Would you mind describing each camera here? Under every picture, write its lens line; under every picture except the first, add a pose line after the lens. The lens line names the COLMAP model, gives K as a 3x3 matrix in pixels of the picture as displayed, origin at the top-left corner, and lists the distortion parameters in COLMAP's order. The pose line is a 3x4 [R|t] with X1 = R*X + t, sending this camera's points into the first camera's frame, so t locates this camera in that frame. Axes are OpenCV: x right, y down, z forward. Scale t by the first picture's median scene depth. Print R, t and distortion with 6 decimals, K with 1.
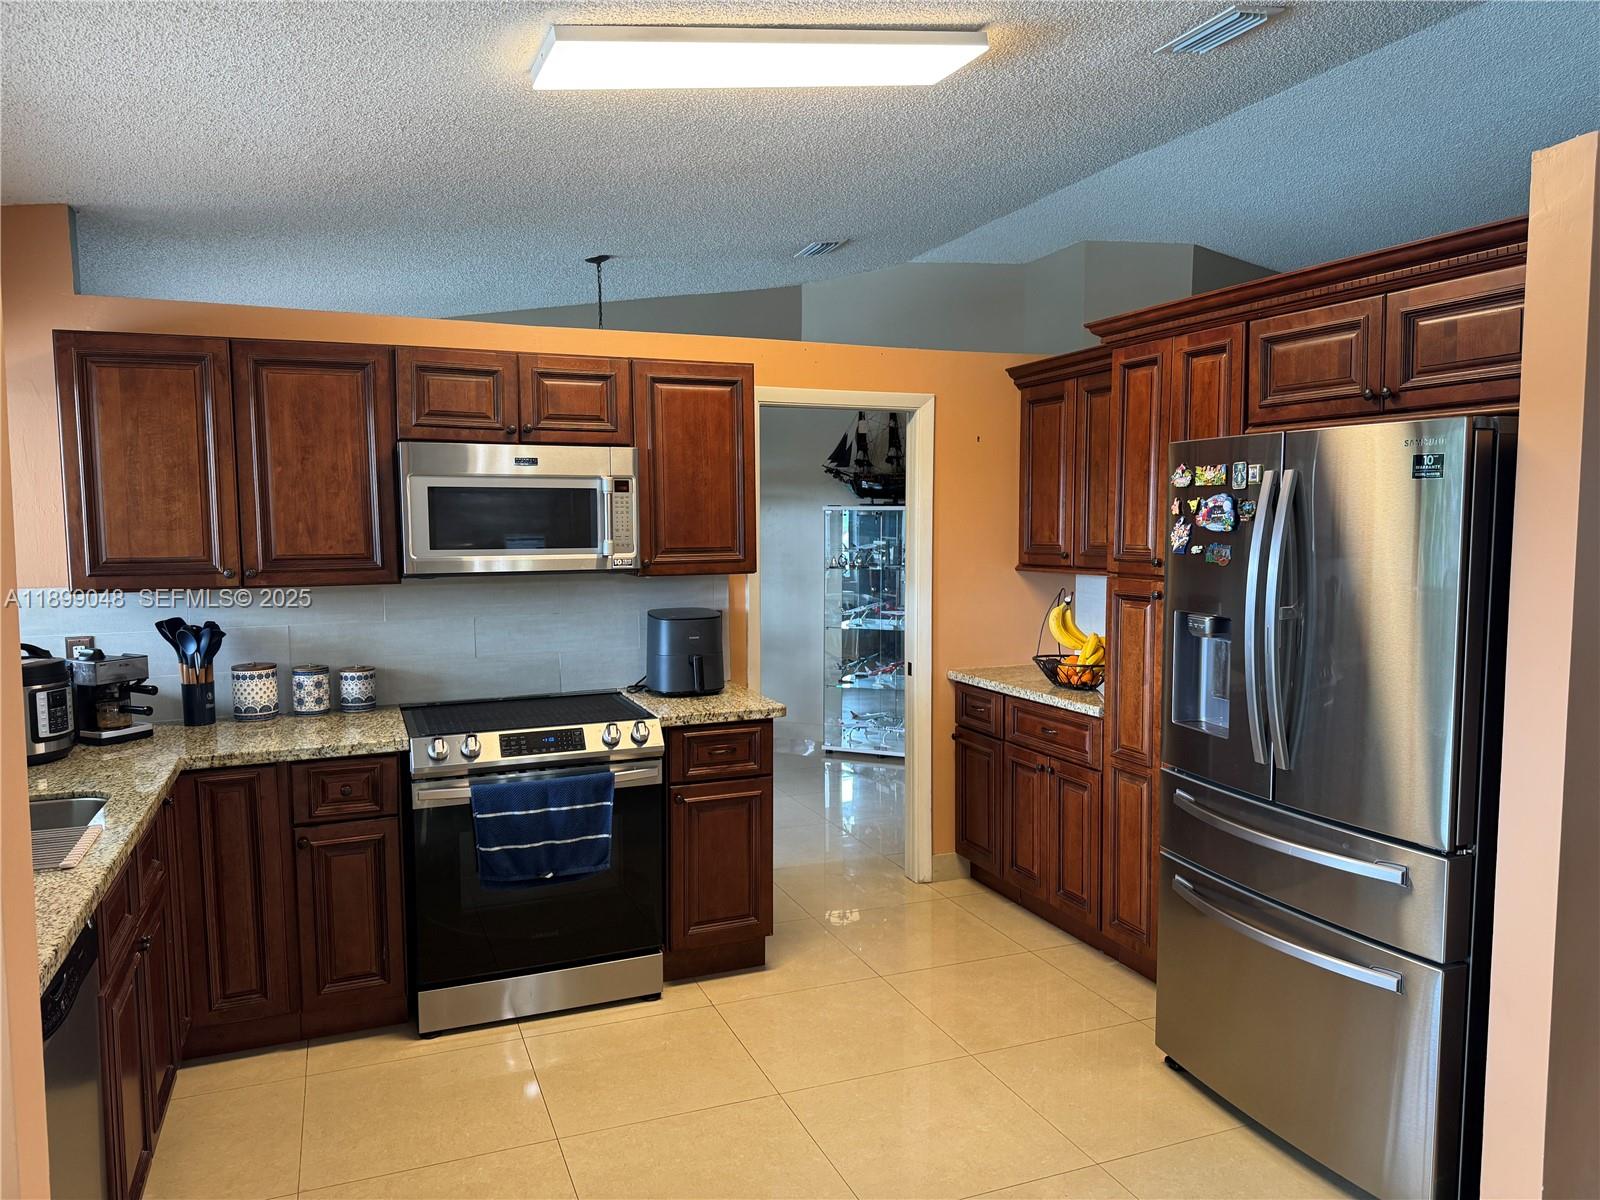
lens RADIAL K [[1114.8, 0, 774.3], [0, 1114.8, 604.3], [0, 0, 1]] dist [0.131409, -0.159318]
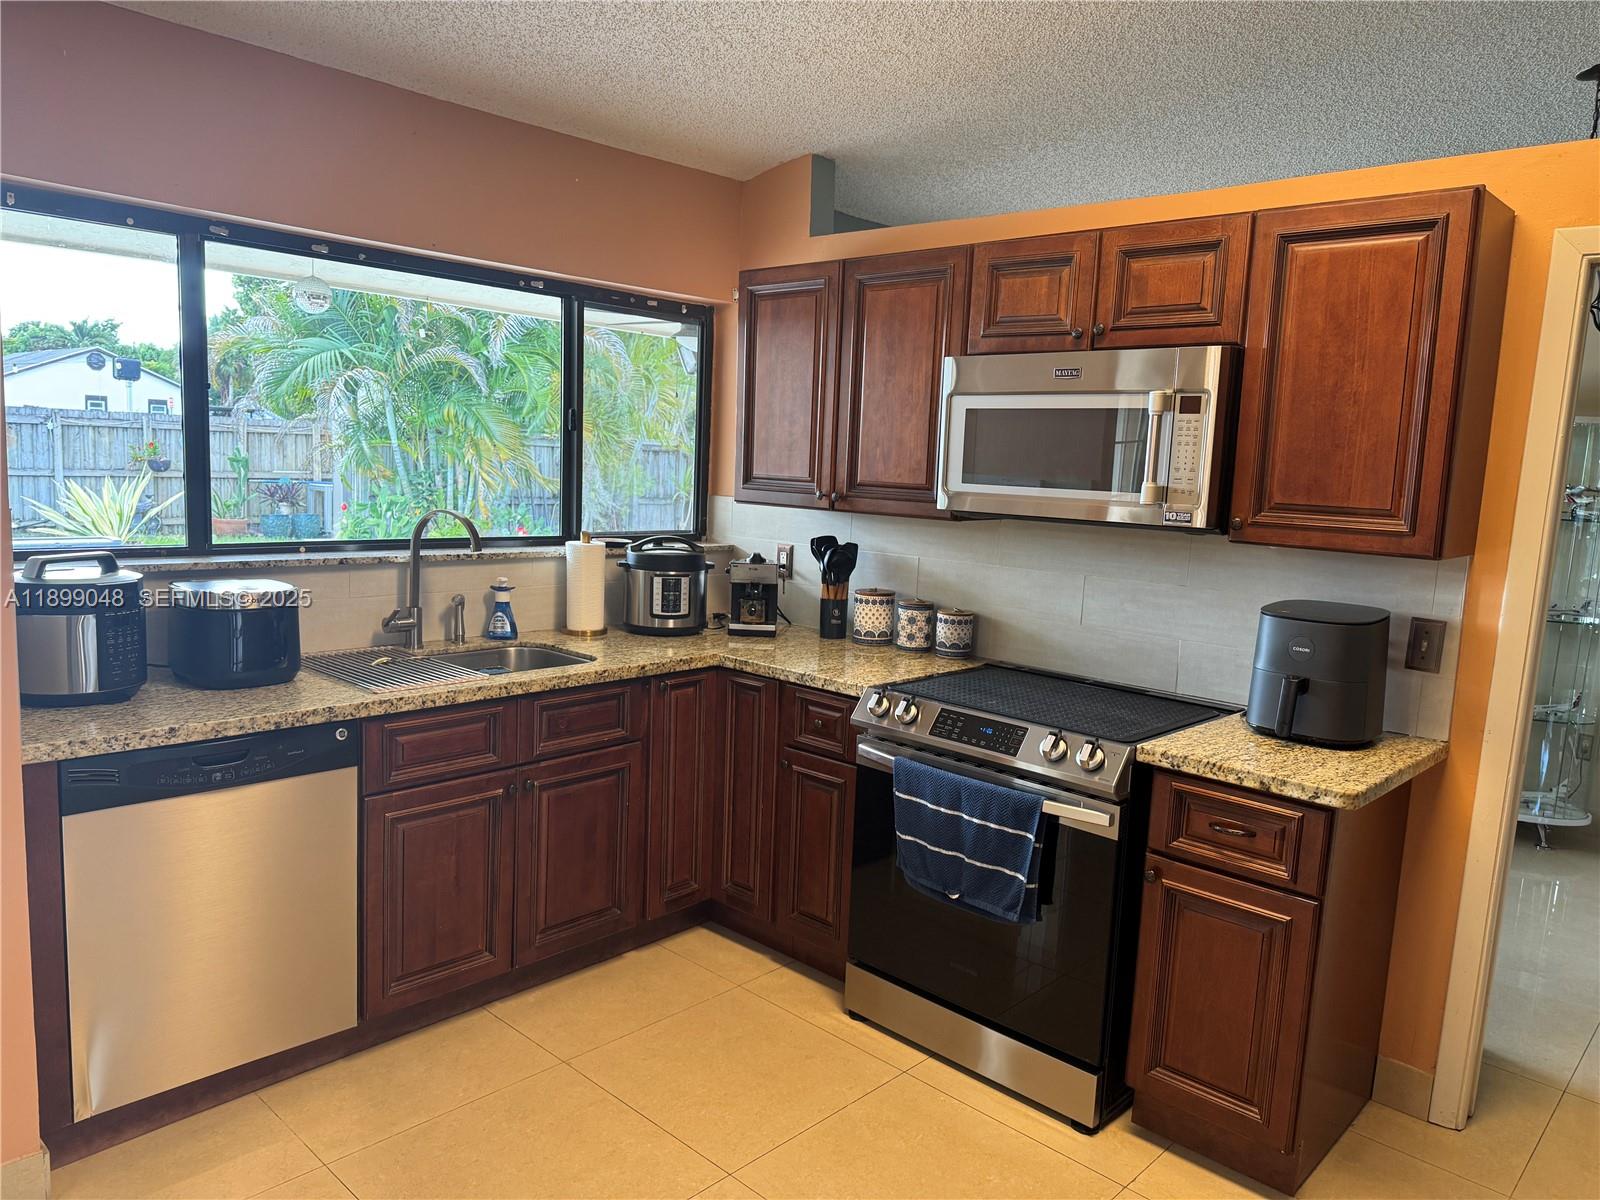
lens RADIAL K [[1118.1, 0, 800.0], [0, 1118.1, 600.0], [0, 0, 1]] dist [0.173463, -0.361157]
pose [[0.423166, 0.142040, -0.894850, 0.398784], [-0.118321, 0.987841, 0.100847, -0.030246], [0.898293, 0.063205, 0.434827, 0.494752]]
